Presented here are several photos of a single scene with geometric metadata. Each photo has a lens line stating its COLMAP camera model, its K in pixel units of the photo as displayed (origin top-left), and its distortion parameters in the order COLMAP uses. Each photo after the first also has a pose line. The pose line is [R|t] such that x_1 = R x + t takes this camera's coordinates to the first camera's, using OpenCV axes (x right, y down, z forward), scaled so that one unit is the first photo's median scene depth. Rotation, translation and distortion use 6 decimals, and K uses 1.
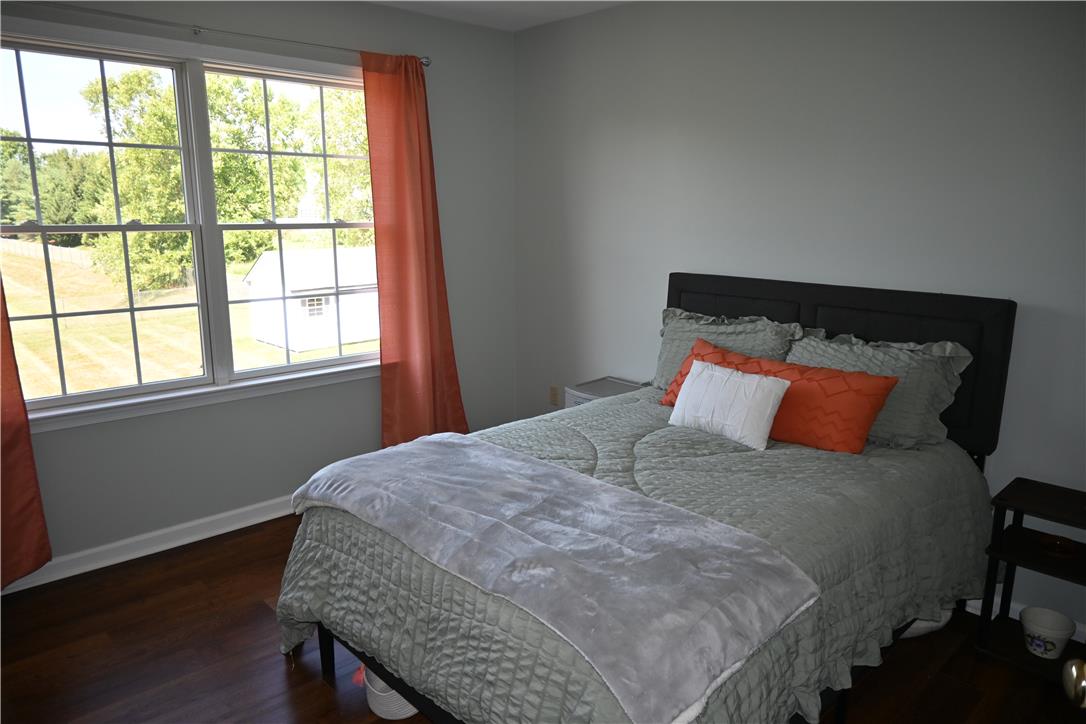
lens RADIAL K [[738.5, 0, 536.6], [0, 738.5, 364.9], [0, 0, 1]] dist [-0.006966, 0.001789]
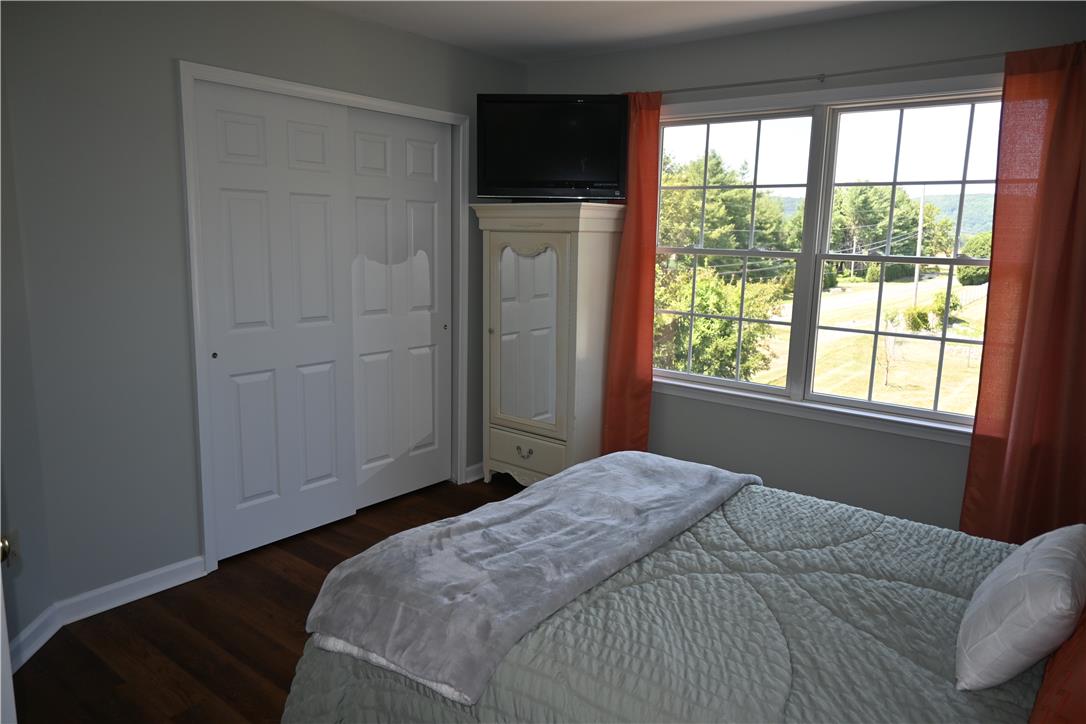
lens RADIAL K [[738.5, 0, 538.1], [0, 738.5, 359.7], [0, 0, 1]] dist [-0.006966, 0.001789]
pose [[0.136027, 0.162976, -0.977208, 0.574078], [-0.229771, 0.964671, 0.128901, -0.083550], [0.963692, 0.207000, 0.168669, 0.445556]]
